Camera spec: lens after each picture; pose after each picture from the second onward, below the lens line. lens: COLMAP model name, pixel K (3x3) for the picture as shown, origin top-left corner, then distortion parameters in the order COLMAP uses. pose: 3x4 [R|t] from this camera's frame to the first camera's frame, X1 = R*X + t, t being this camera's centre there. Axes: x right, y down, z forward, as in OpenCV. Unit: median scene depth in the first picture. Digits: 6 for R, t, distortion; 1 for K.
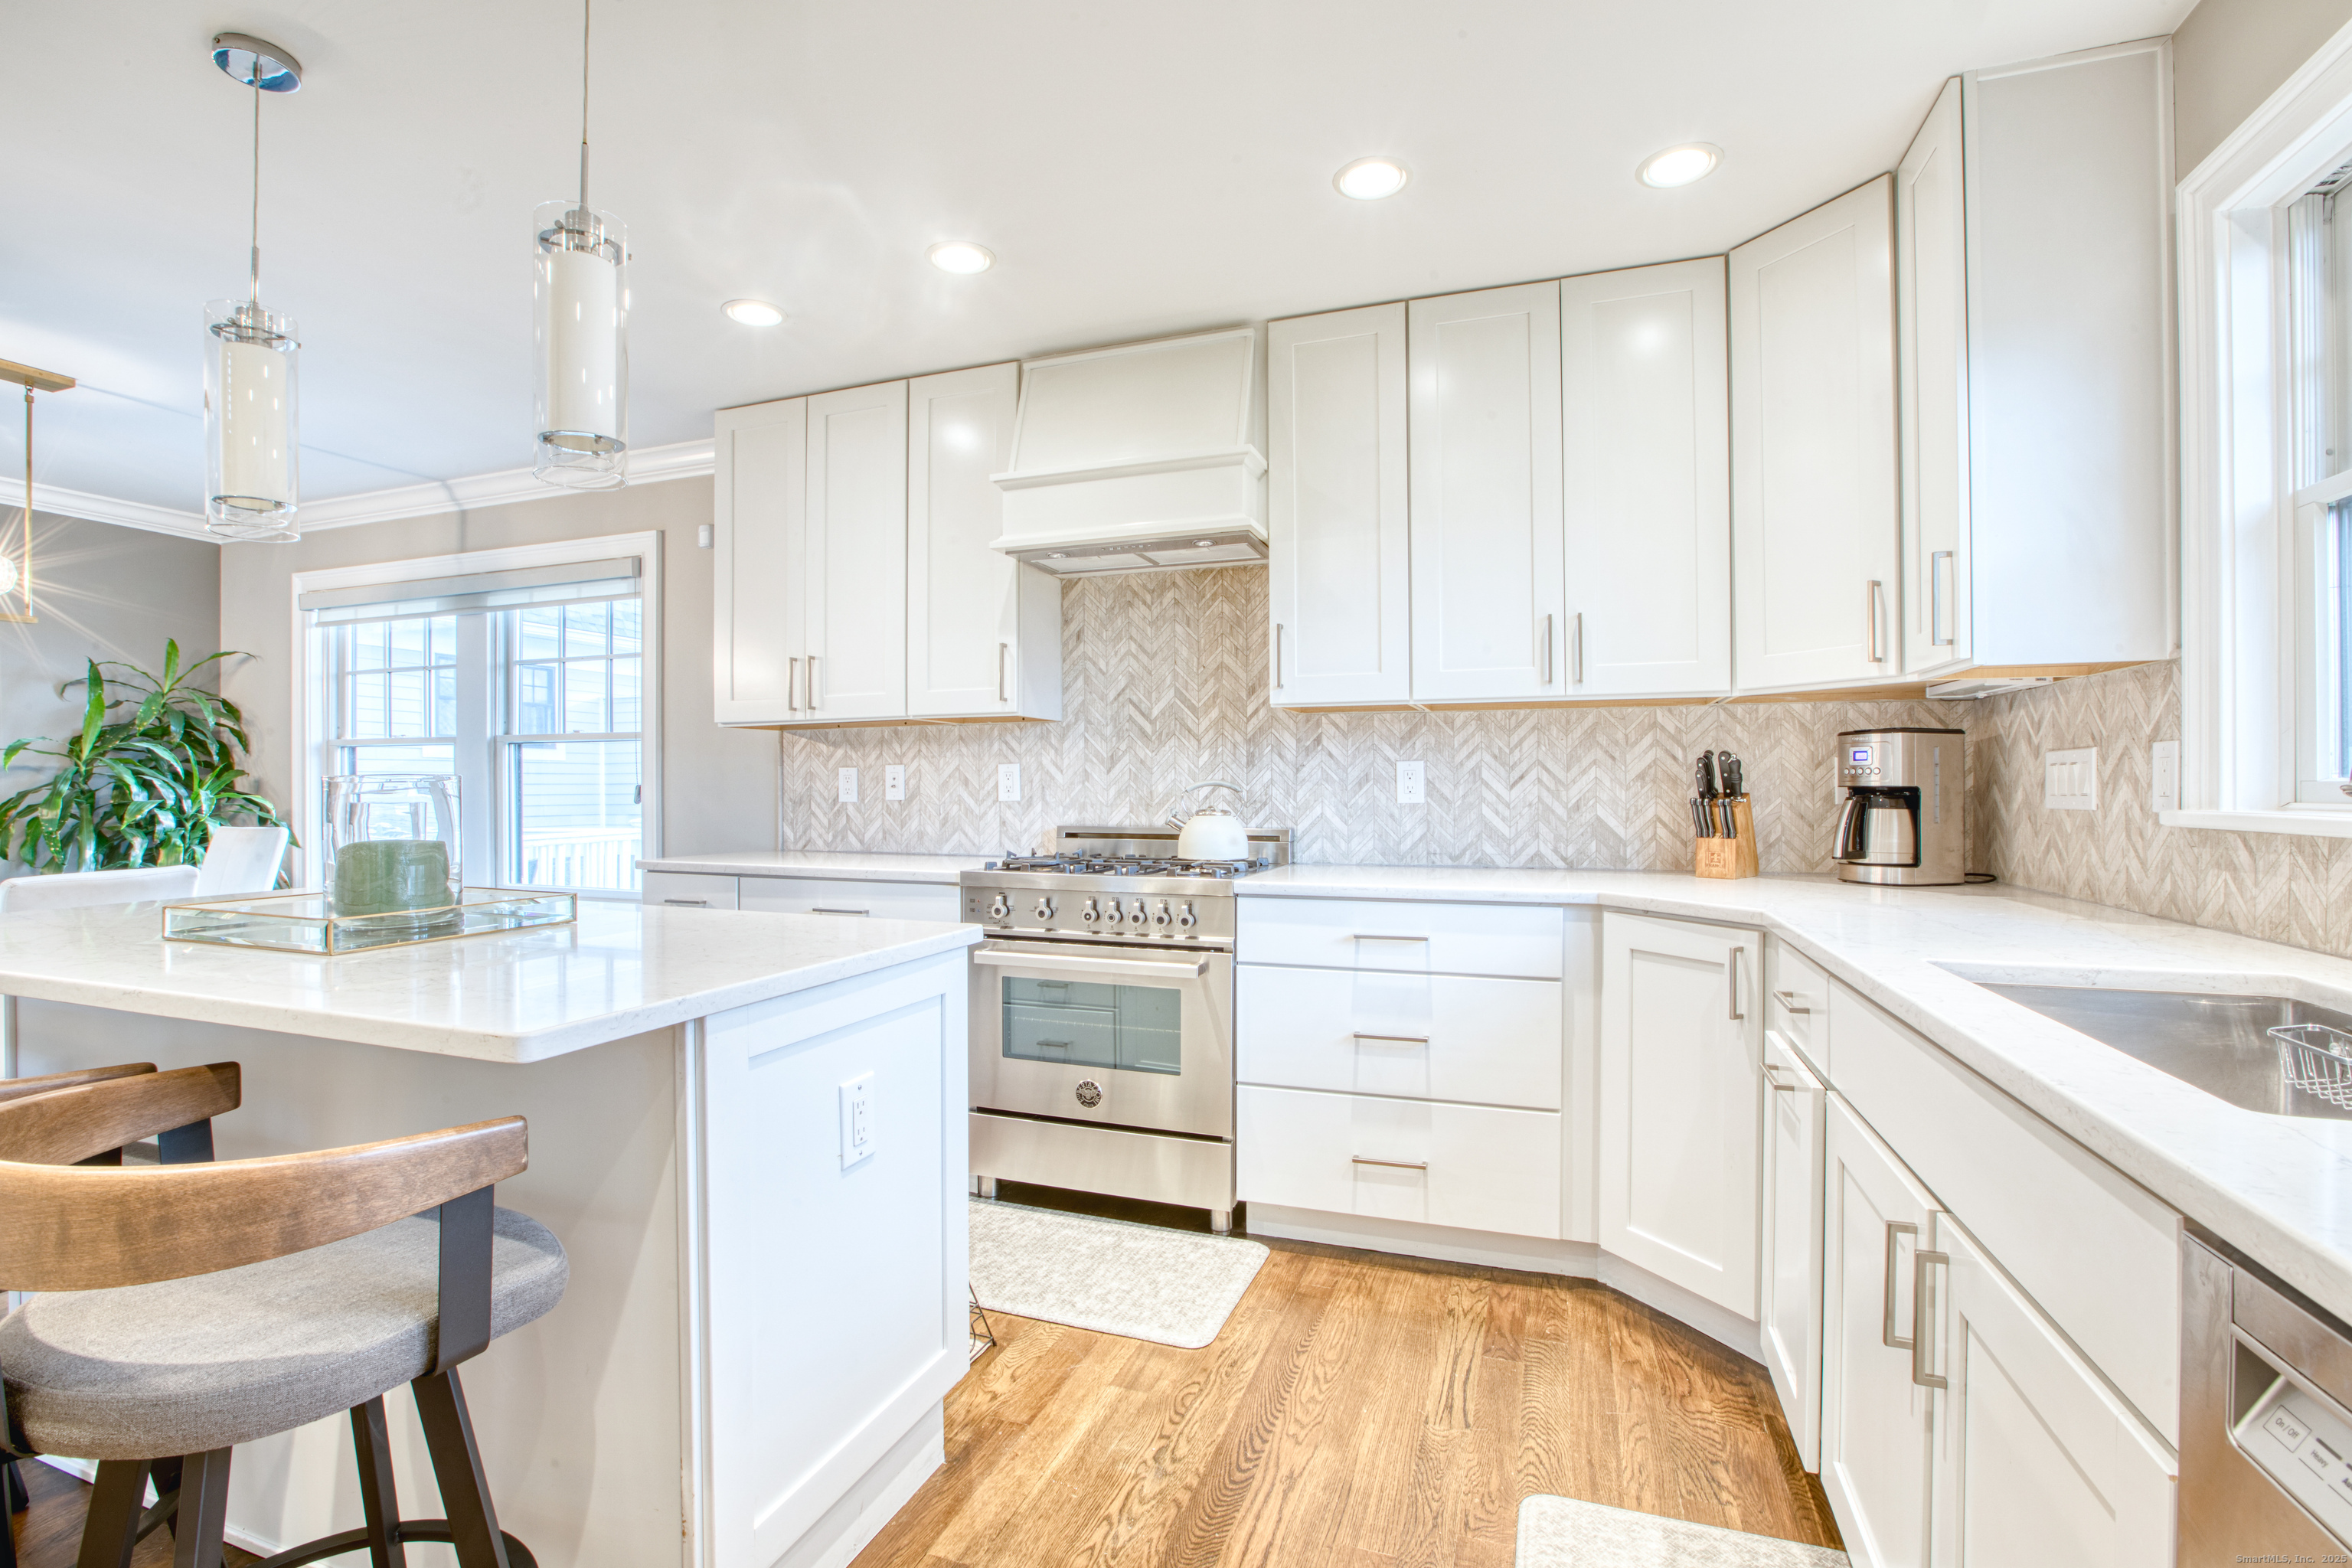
lens RADIAL K [[1065.0, 0, 1161.2], [0, 1065.0, 783.6], [0, 0, 1]] dist [-0.019549, 0.001395]
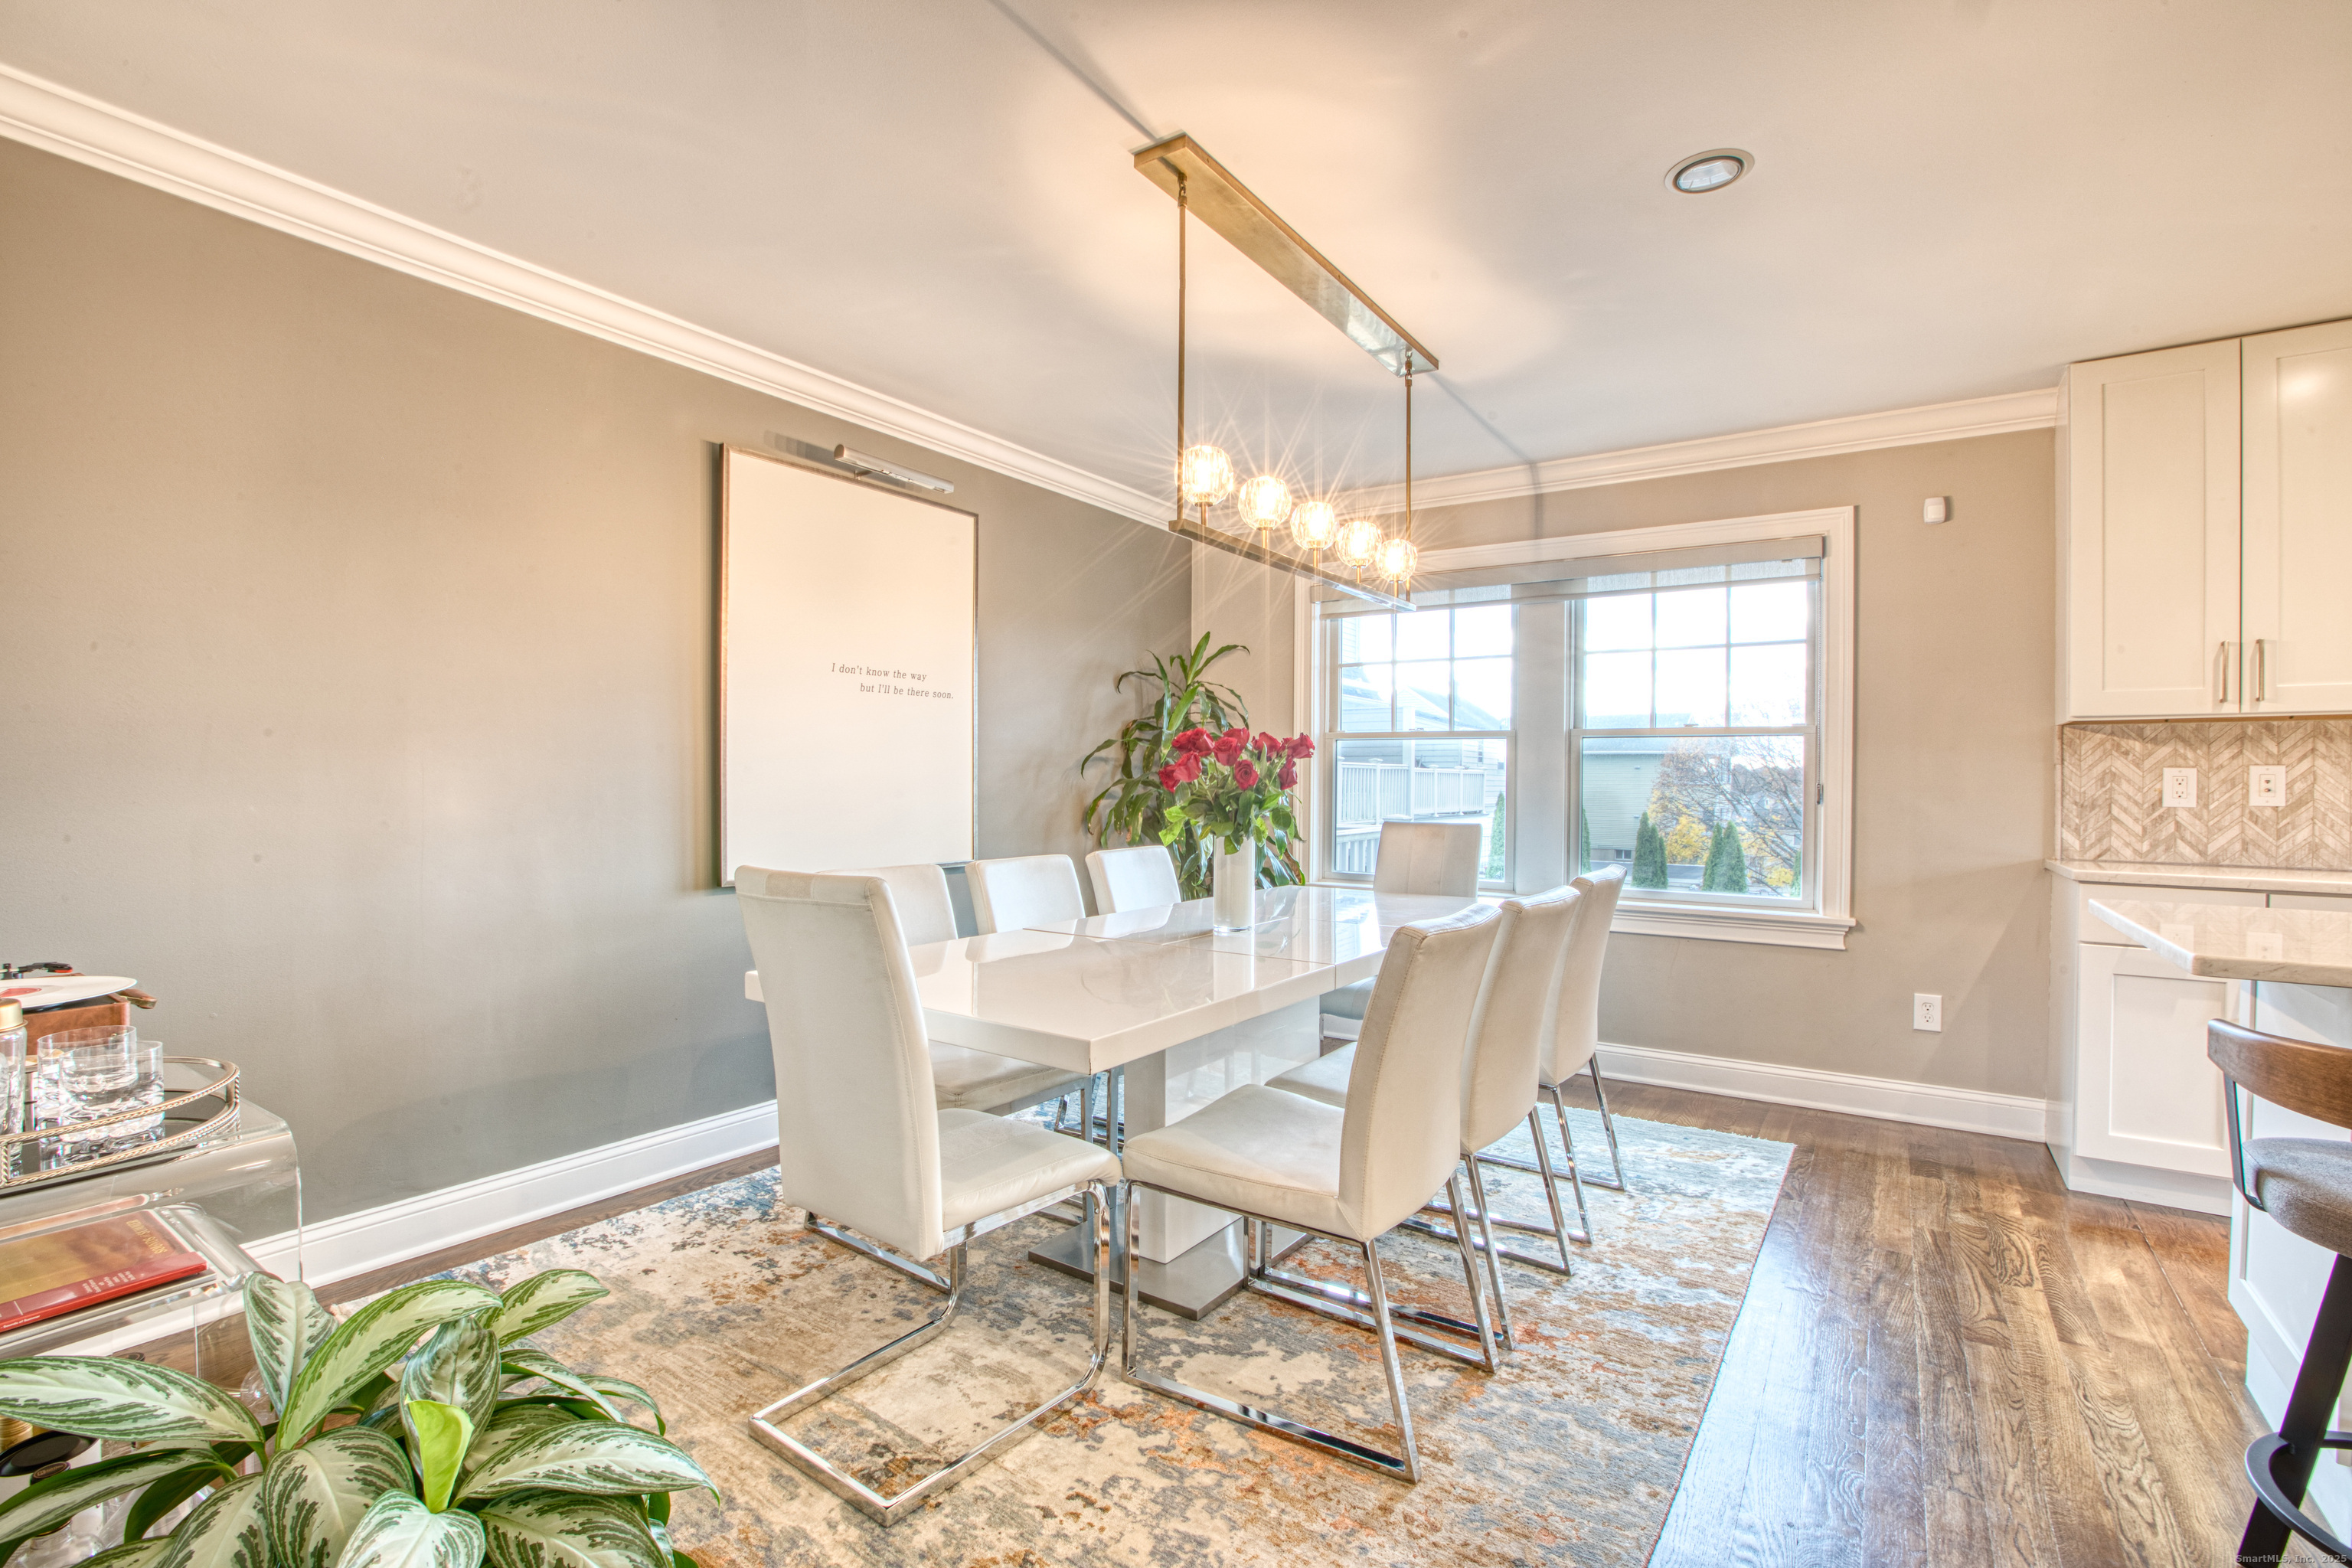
lens RADIAL K [[1065.0, 0, 1195.1], [0, 1065.0, 784.3], [0, 0, 1]] dist [-0.019549, 0.001395]
pose [[0.977140, 0.014353, -0.212112, -0.902907], [-0.013210, 0.999890, 0.006804, 0.003324], [0.212186, -0.003847, 0.977222, -0.017727]]
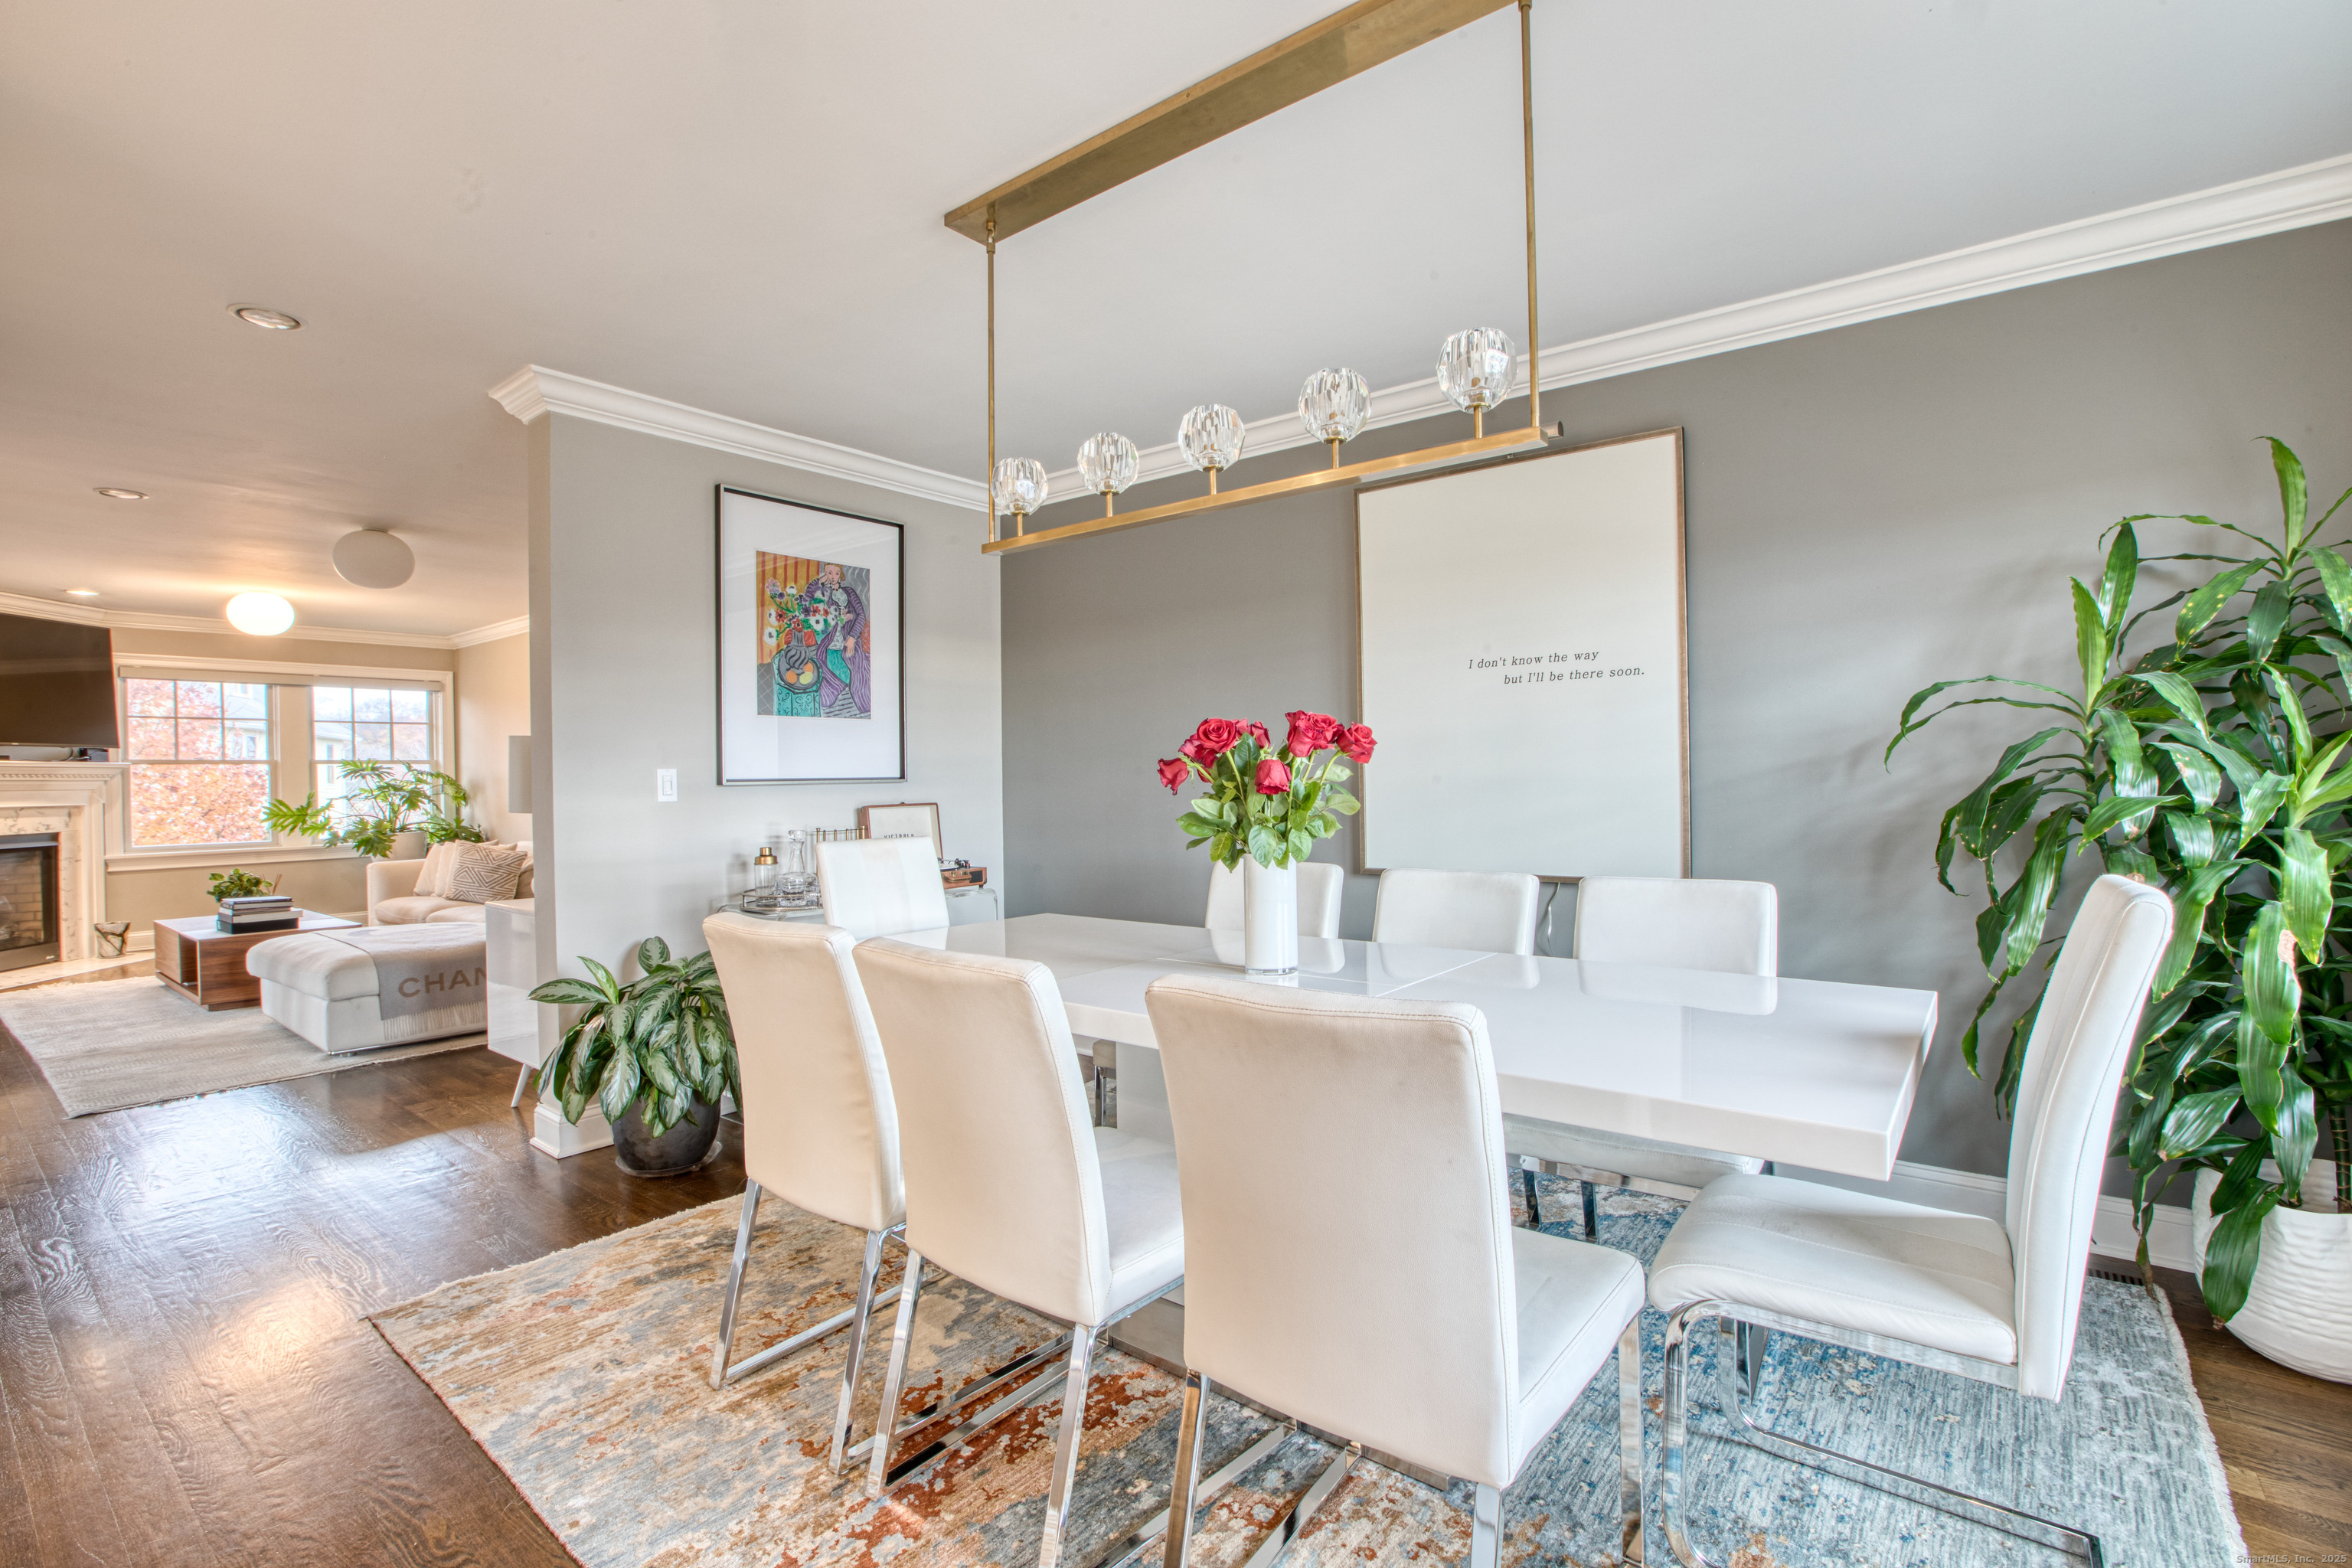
lens RADIAL K [[1065.0, 0, 1174.9], [0, 1065.0, 781.9], [0, 0, 1]] dist [-0.019549, 0.001395]
pose [[-0.305056, 0.012266, -0.952255, -0.469337], [0.013991, 0.999867, 0.008398, -0.000238], [0.952232, -0.010761, -0.305187, 0.874193]]
